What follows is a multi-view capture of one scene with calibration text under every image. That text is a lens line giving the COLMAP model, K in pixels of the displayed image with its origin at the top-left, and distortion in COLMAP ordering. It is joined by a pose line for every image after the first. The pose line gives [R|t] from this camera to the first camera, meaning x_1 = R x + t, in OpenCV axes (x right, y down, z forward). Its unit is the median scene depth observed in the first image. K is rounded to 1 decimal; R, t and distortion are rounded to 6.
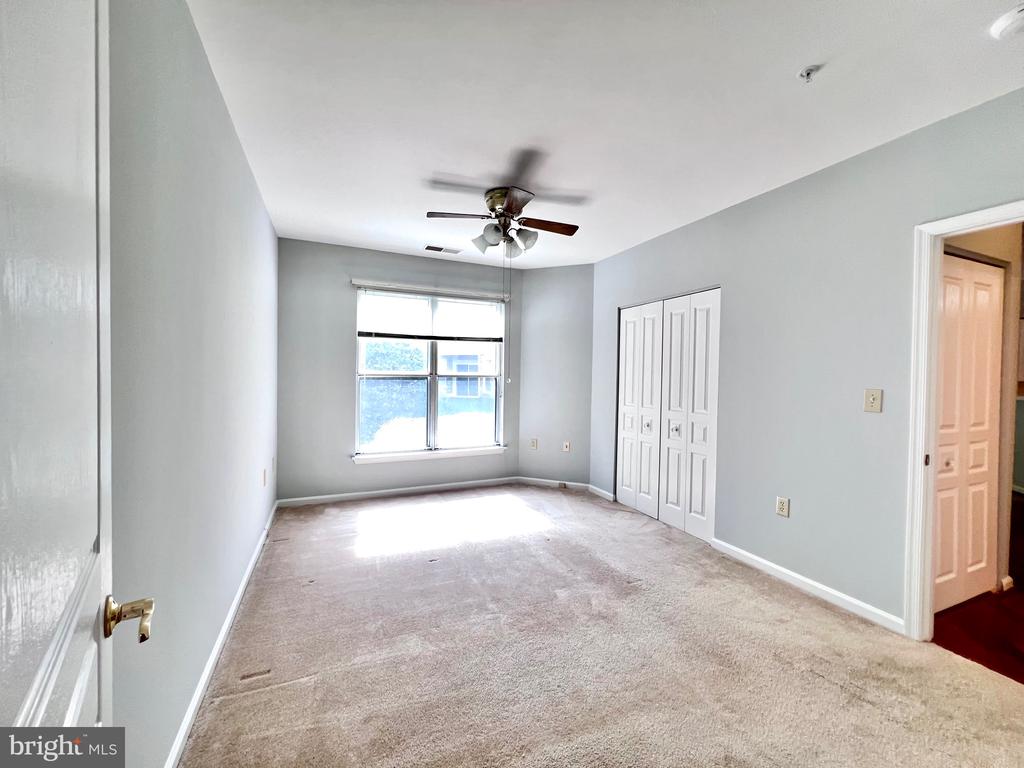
lens RADIAL K [[408.3, 0, 508.1], [0, 408.3, 381.8], [0, 0, 1]] dist [-0.001217, 0.000807]
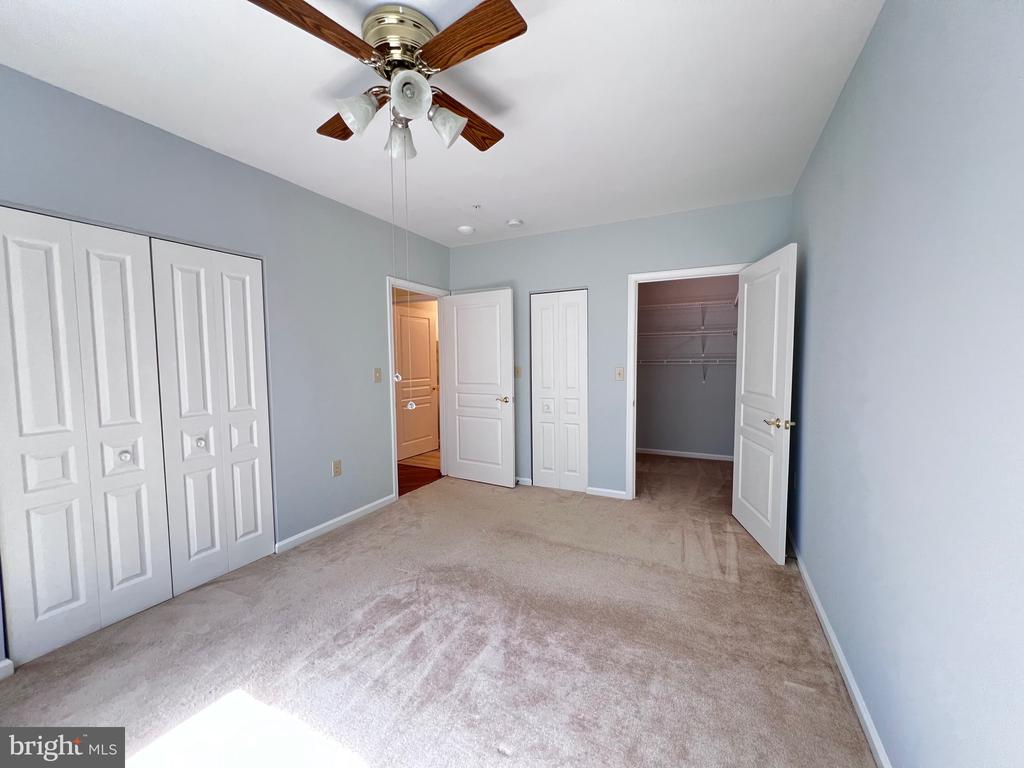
lens RADIAL K [[408.3, 0, 508.1], [0, 408.3, 381.8], [0, 0, 1]] dist [-0.001217, 0.000807]
pose [[-0.632271, -0.054294, 0.772842, -0.439264], [0.017697, 0.996269, 0.084469, -0.033829], [-0.774545, 0.067084, -0.628951, 1.030600]]
